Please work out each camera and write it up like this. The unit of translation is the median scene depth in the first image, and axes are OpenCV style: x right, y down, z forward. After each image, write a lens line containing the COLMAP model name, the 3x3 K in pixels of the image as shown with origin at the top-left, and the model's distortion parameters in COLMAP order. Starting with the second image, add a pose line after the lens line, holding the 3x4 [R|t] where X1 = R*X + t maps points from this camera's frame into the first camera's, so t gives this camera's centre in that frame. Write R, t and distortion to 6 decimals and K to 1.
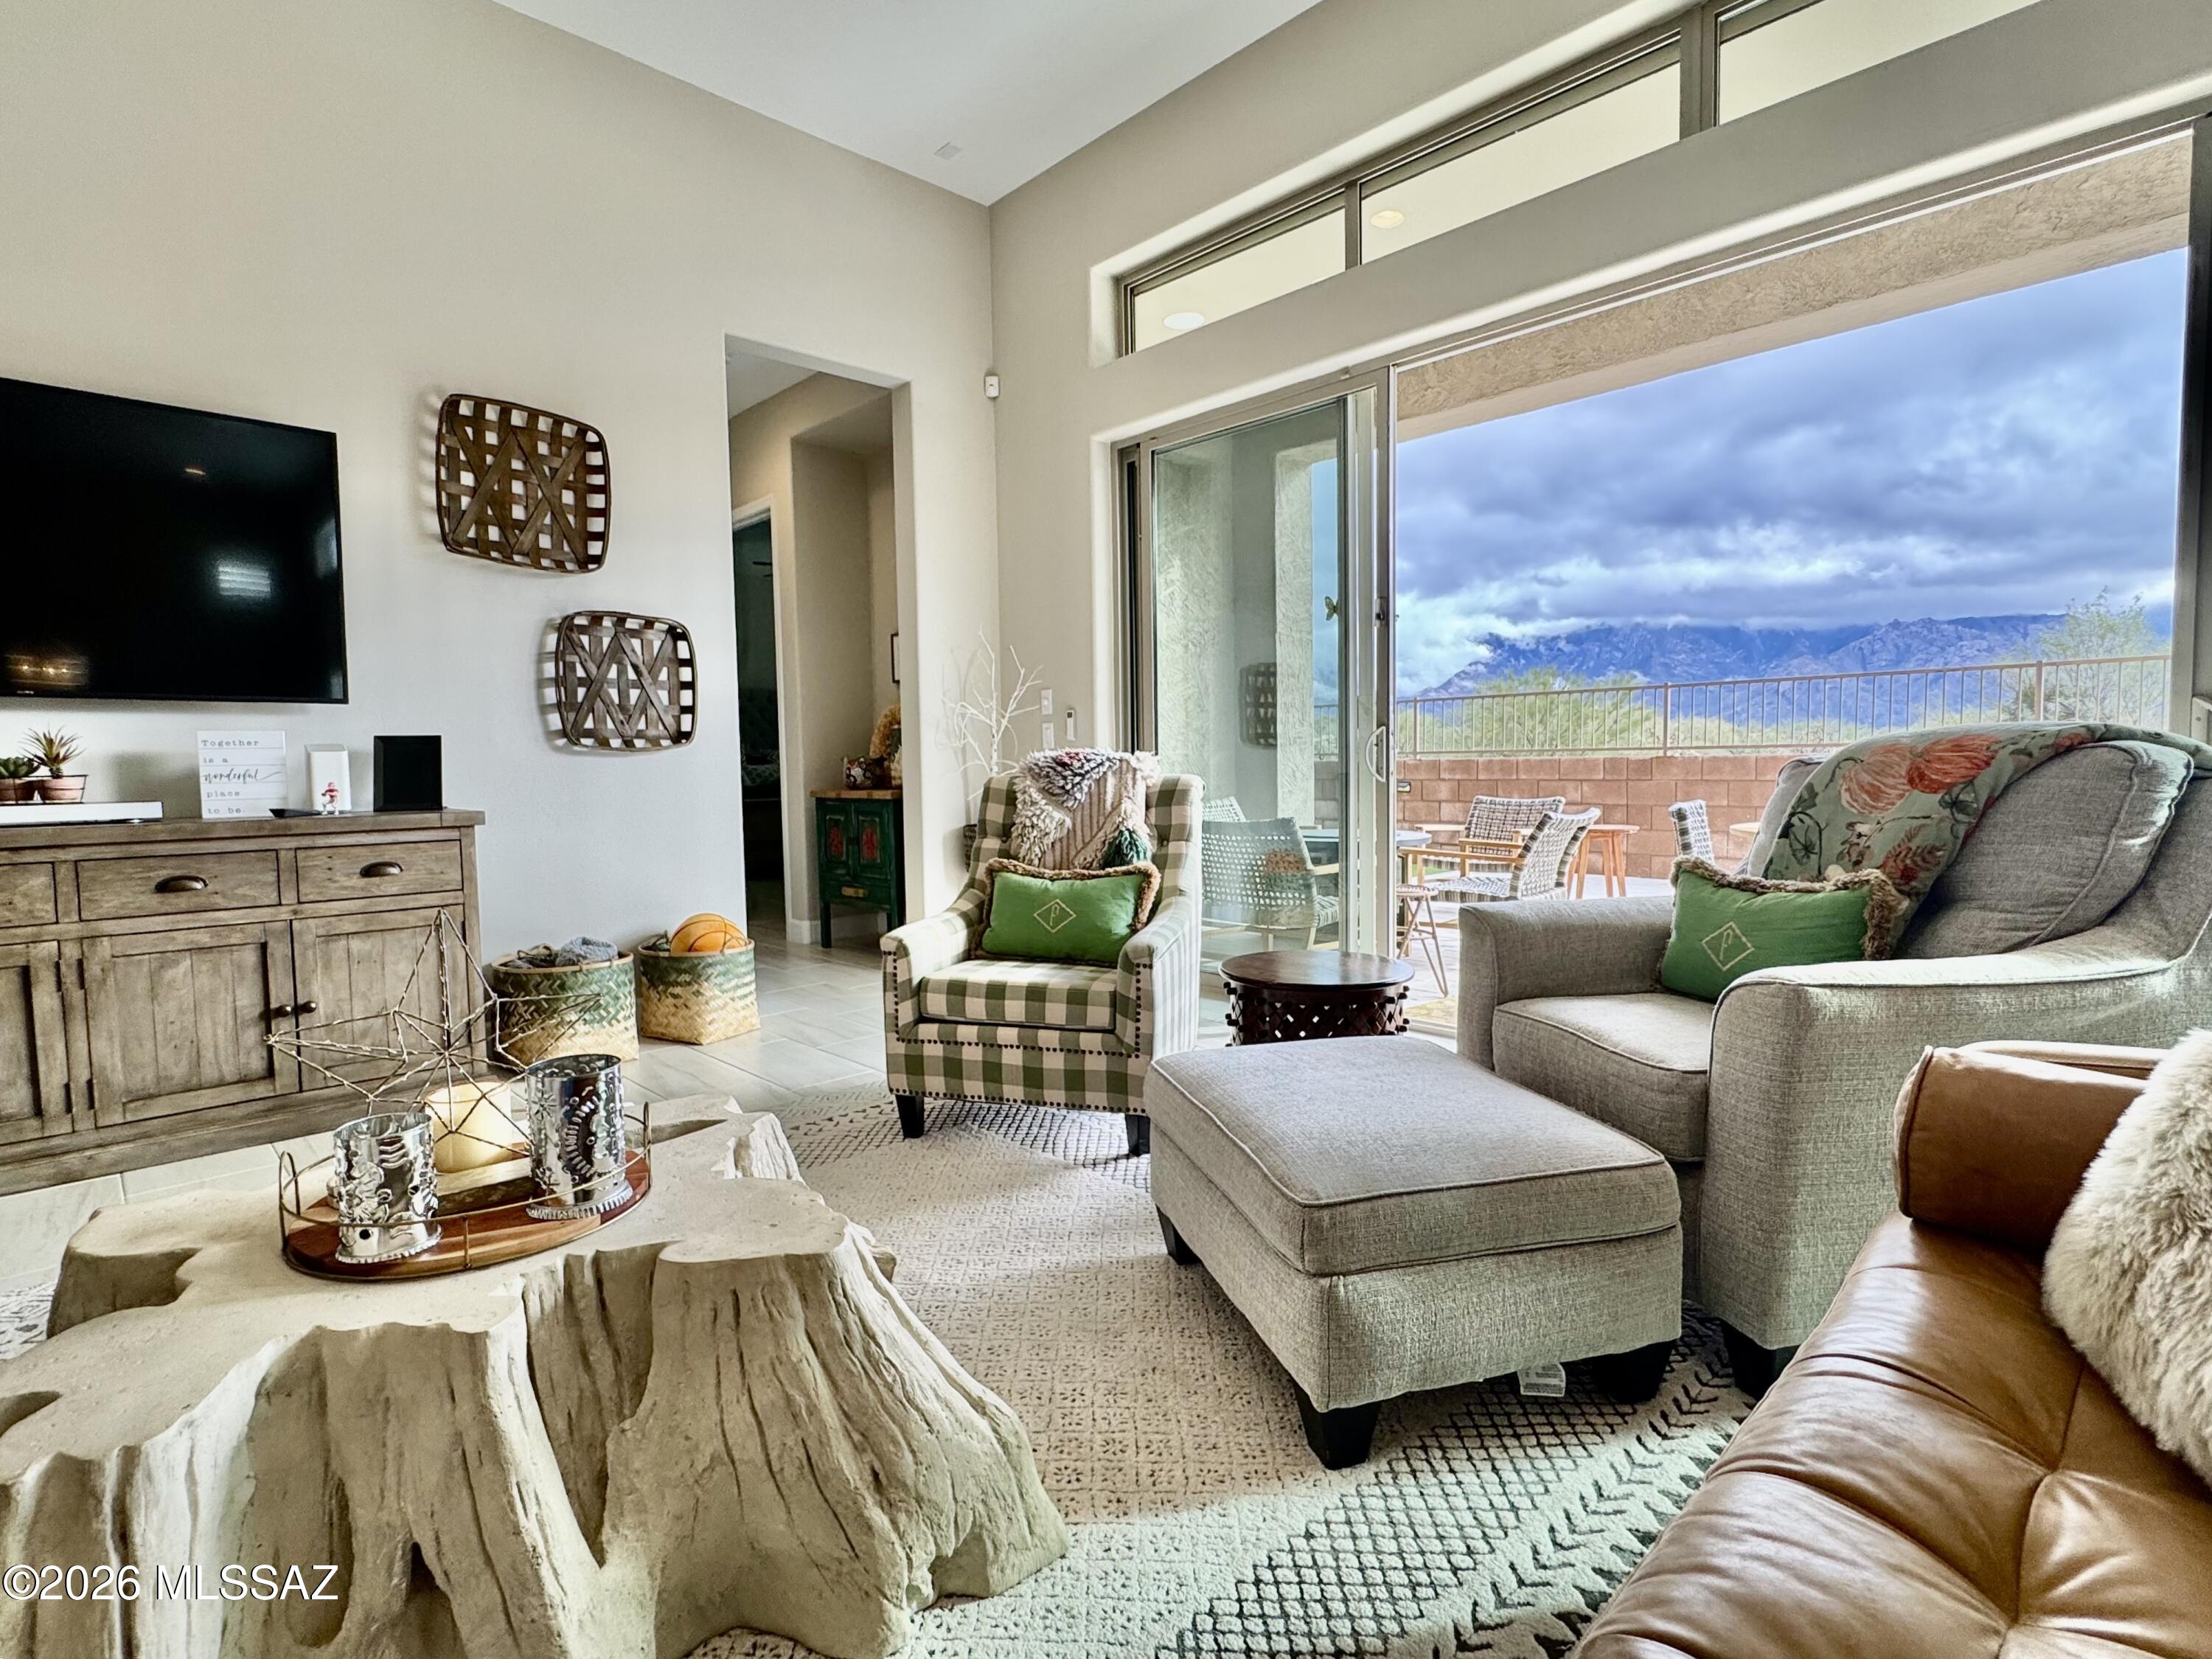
lens RADIAL K [[1097.8, 0, 1112.6], [0, 1097.8, 830.8], [0, 0, 1]] dist [-0.003677, -0.000104]
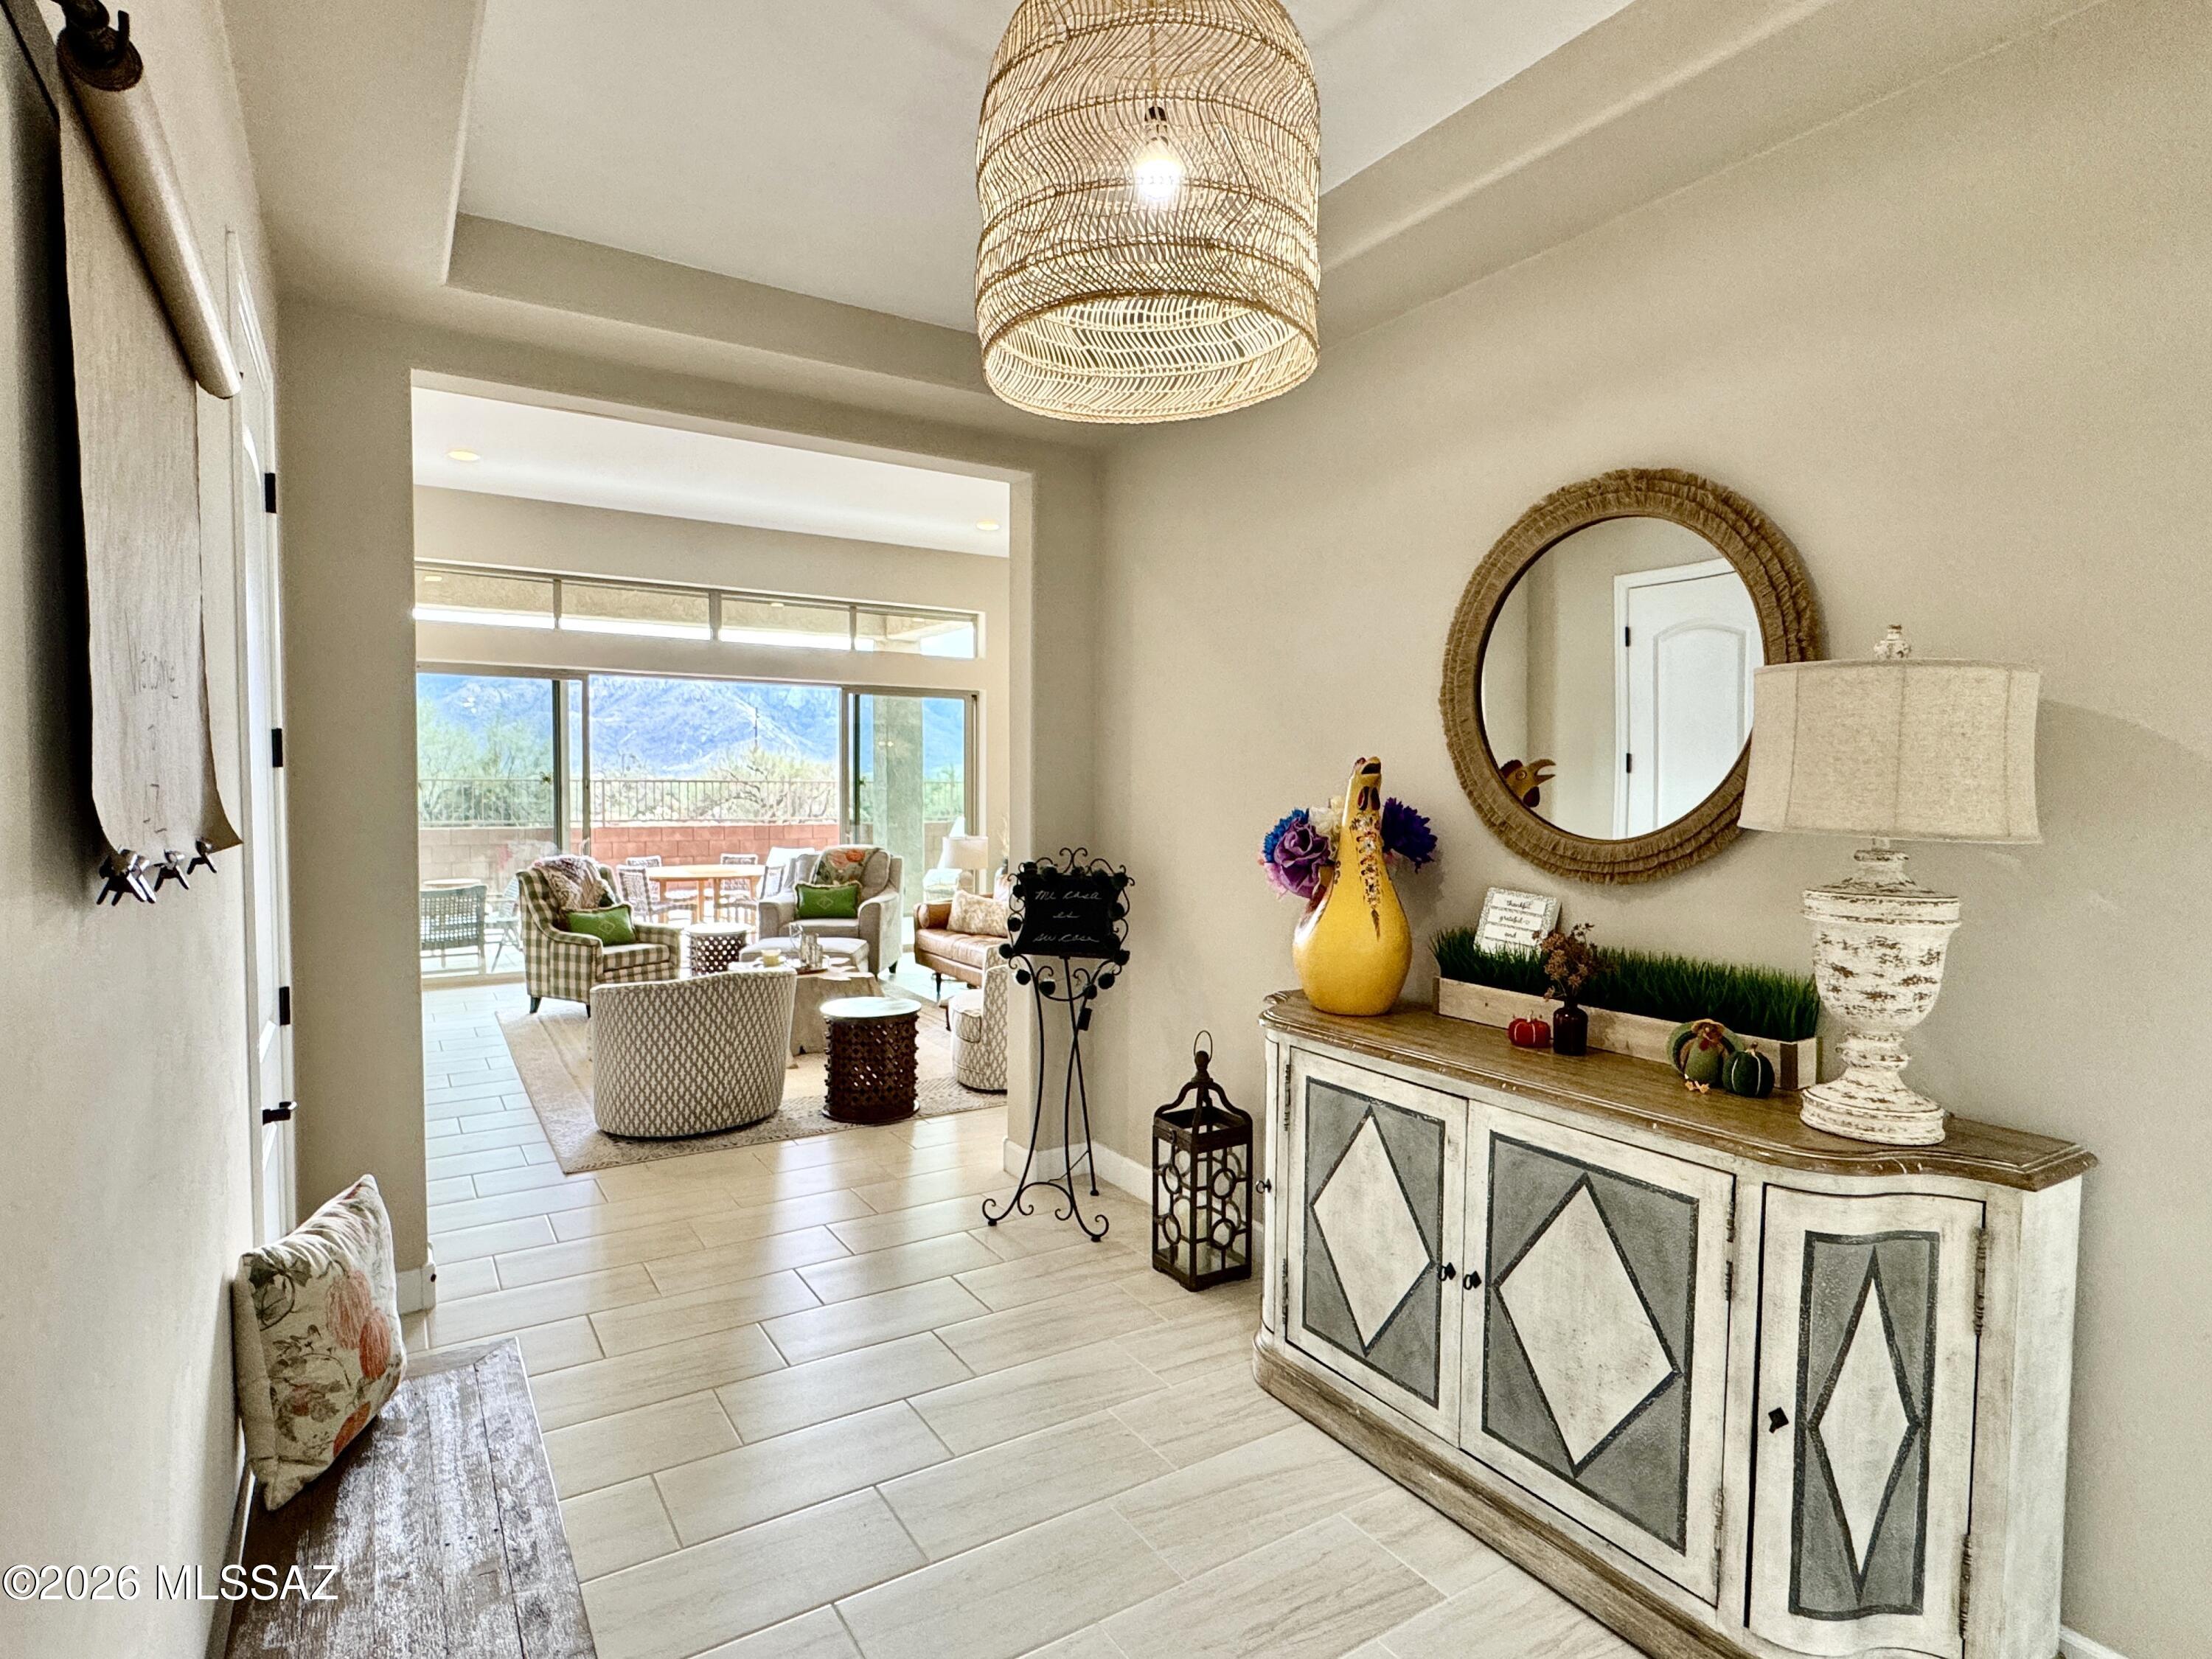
lens RADIAL K [[1155.2, 0, 1107.2], [0, 1155.2, 828.8], [0, 0, 1]] dist [-0.005613, -0.000225]
pose [[0.187596, -0.019961, 0.982043, -2.589680], [0.053338, 0.998525, 0.010107, -0.116537], [-0.980797, 0.050485, 0.188384, -0.631079]]
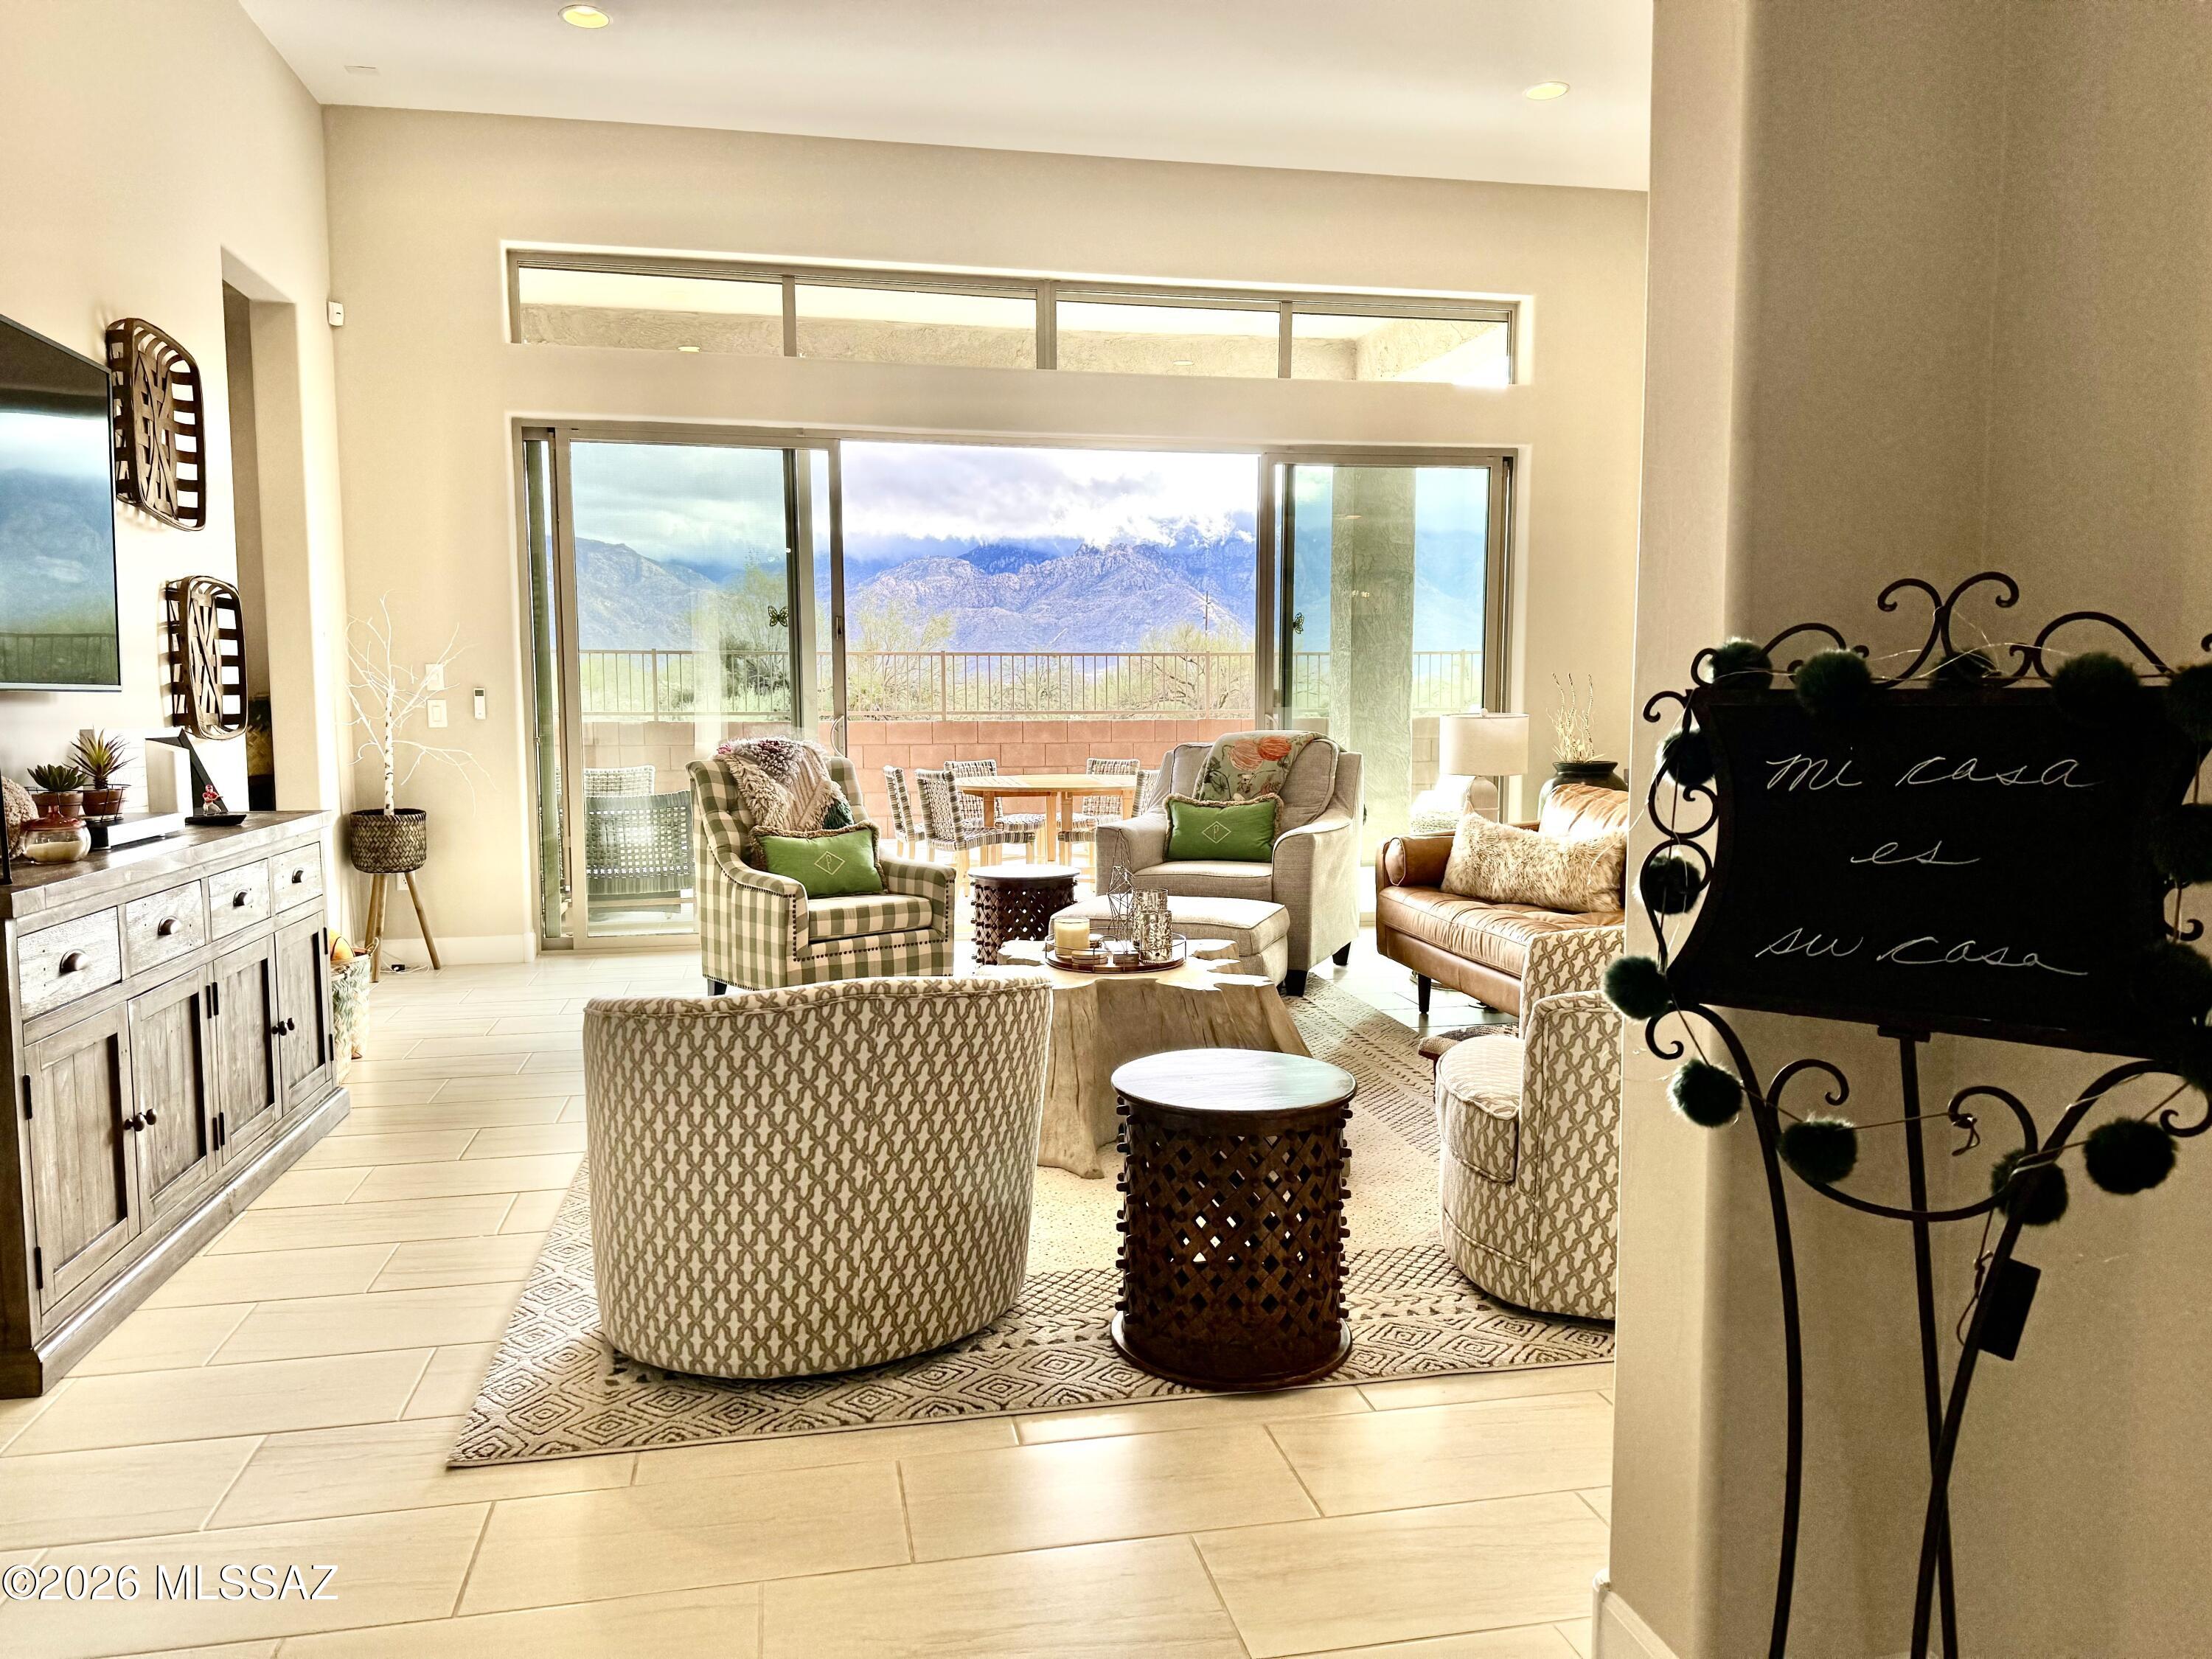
lens RADIAL K [[1539.0, 0, 1100.3], [0, 1539.0, 820.0], [0, 0, 1]] dist [0.059591, -0.002781]
pose [[0.526134, -0.056001, 0.848556, -1.661245], [0.048198, 0.998189, 0.035992, -0.031709], [-0.849035, 0.021963, 0.527880, -0.329695]]
